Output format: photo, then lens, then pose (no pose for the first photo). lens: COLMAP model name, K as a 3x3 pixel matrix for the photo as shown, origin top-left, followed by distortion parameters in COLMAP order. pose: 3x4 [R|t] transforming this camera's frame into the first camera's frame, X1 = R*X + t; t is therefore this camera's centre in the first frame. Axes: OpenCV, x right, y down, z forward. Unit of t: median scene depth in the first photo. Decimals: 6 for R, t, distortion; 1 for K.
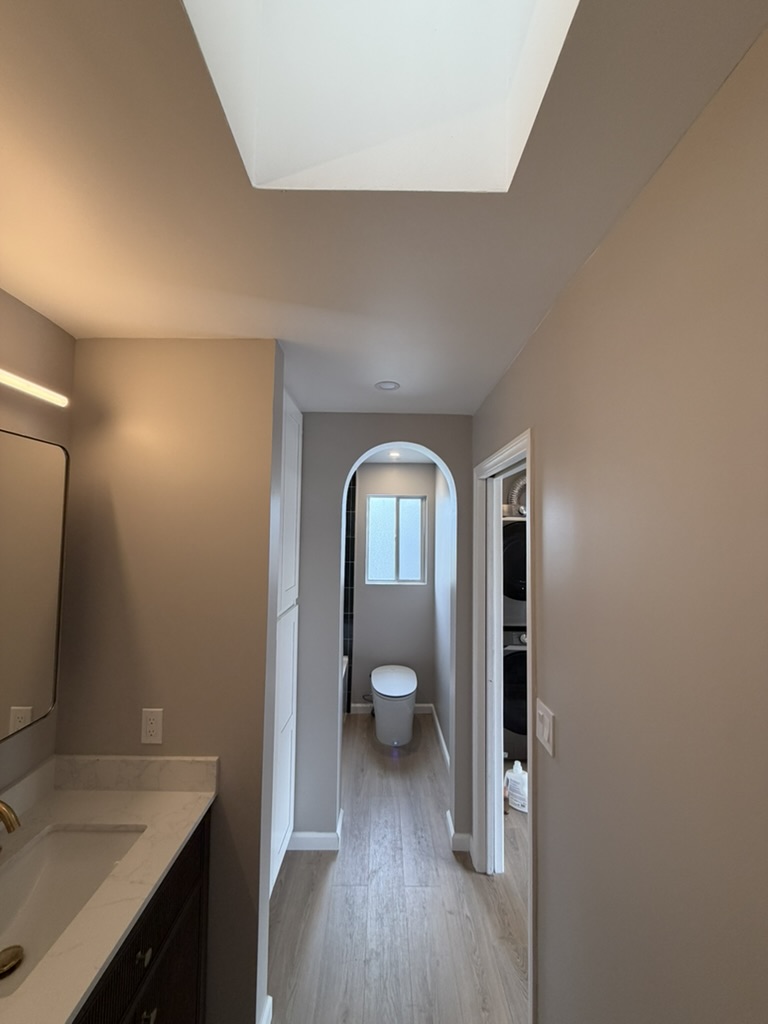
lens RADIAL K [[409.3, 0, 386.2], [0, 409.3, 510.2], [0, 0, 1]] dist [-0.003566, 0.000372]
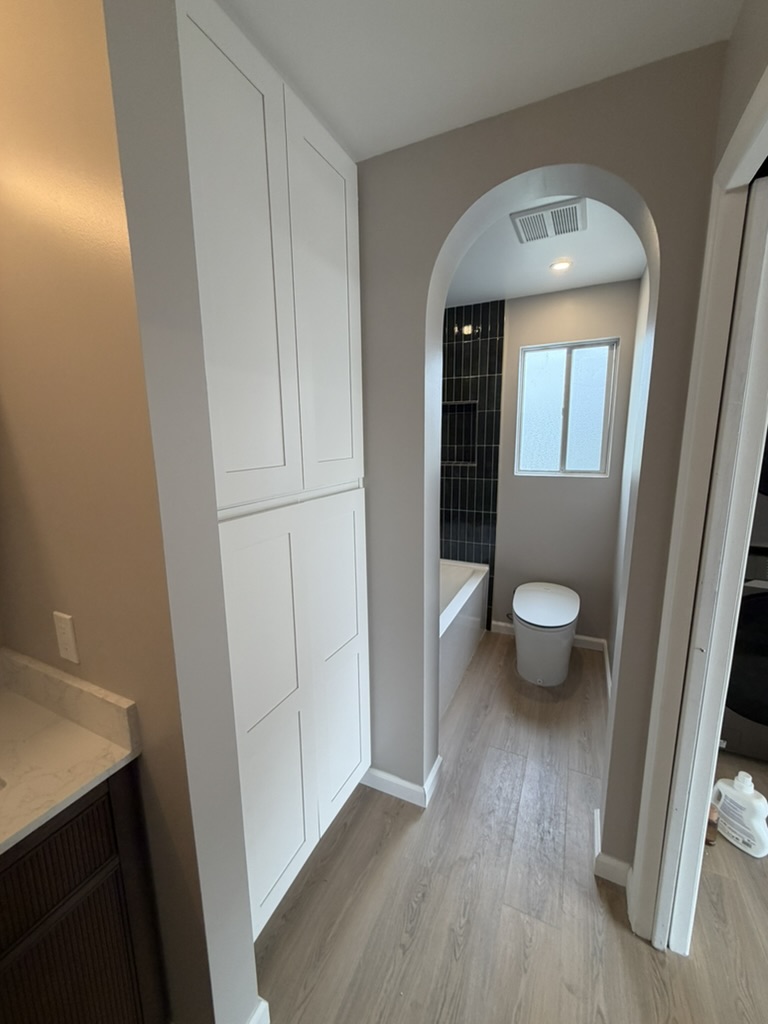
lens RADIAL K [[409.3, 0, 379.5], [0, 409.3, 511.7], [0, 0, 1]] dist [-0.003566, 0.000372]
pose [[0.894258, 0.052874, -0.444417, 0.098753], [0.051906, 0.974043, 0.220332, 0.106914], [0.444531, -0.220102, 0.868301, 0.363830]]
